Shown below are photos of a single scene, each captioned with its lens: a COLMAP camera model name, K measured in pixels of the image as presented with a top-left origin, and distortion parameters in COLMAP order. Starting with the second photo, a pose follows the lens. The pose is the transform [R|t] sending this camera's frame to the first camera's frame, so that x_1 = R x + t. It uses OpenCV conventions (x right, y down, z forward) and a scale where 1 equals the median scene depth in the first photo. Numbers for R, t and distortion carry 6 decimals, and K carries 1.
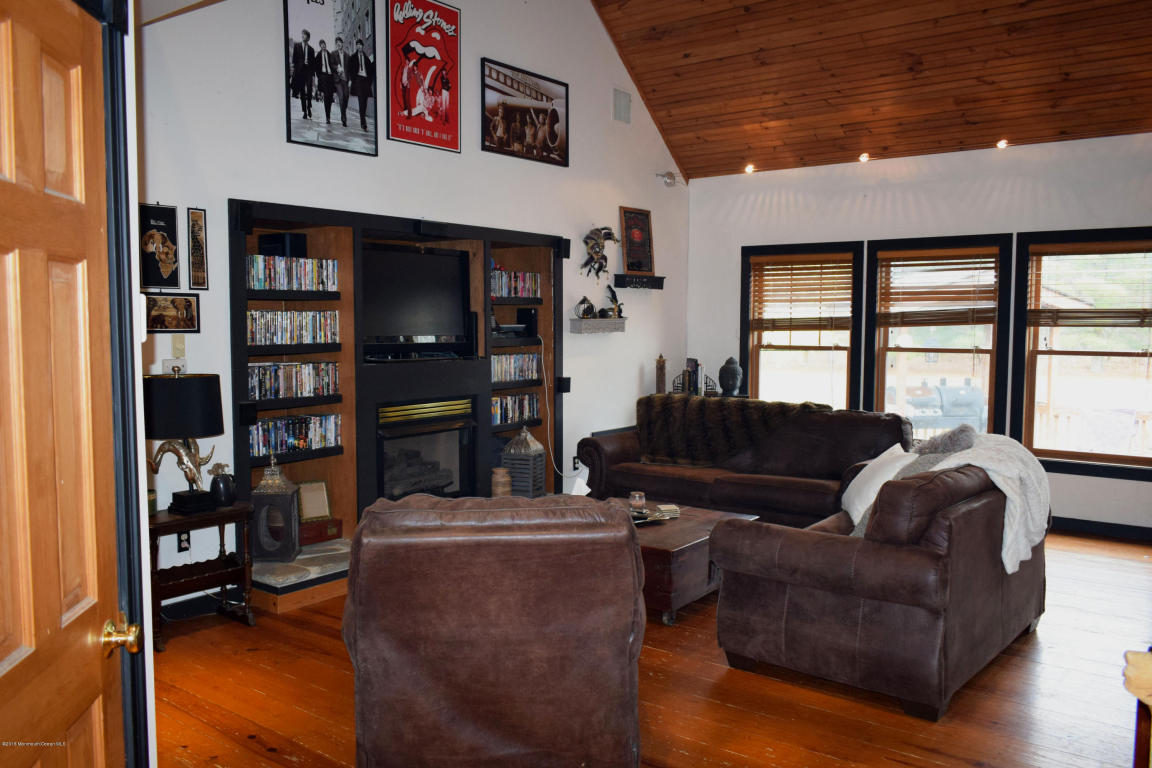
lens RADIAL K [[913.3, 0, 576.1], [0, 913.3, 389.8], [0, 0, 1]] dist [-0.021975, 0.004349]
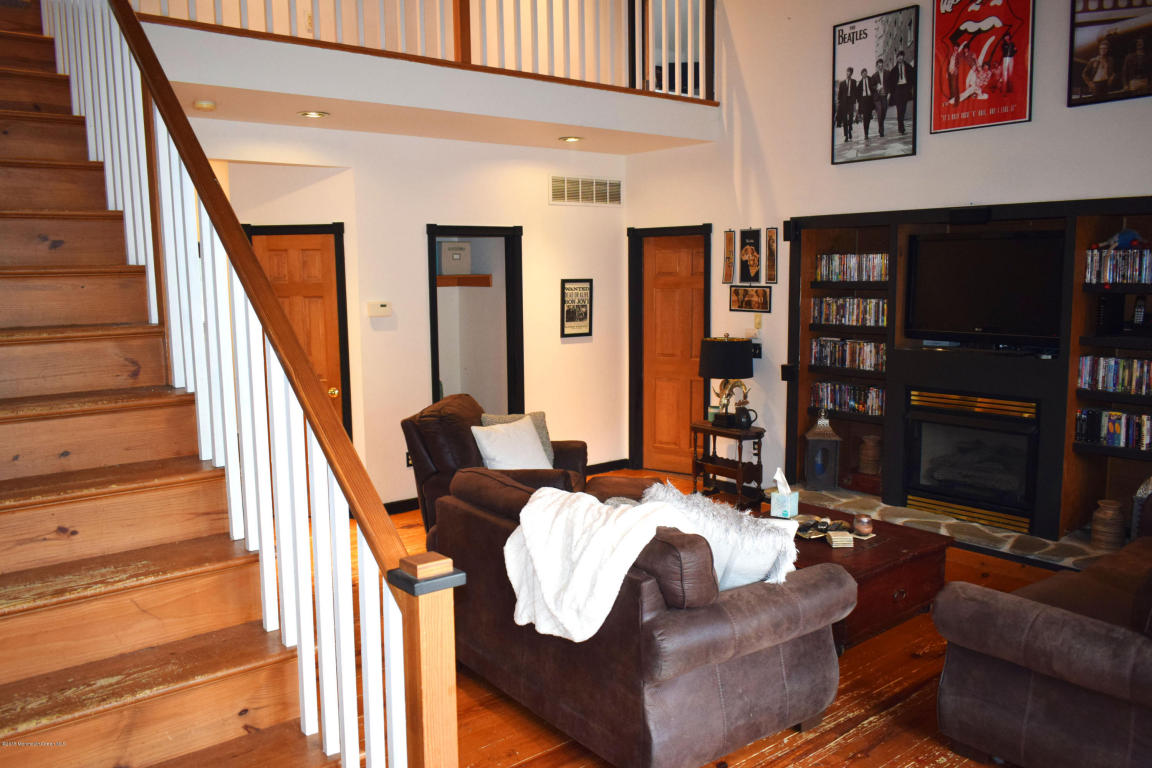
lens RADIAL K [[913.3, 0, 575.4], [0, 913.3, 378.4], [0, 0, 1]] dist [-0.021975, 0.004349]
pose [[-0.222413, 0.122380, -0.967241, 0.958738], [-0.059333, 0.988553, 0.138720, -0.126244], [0.973145, 0.088242, -0.212606, 0.893655]]
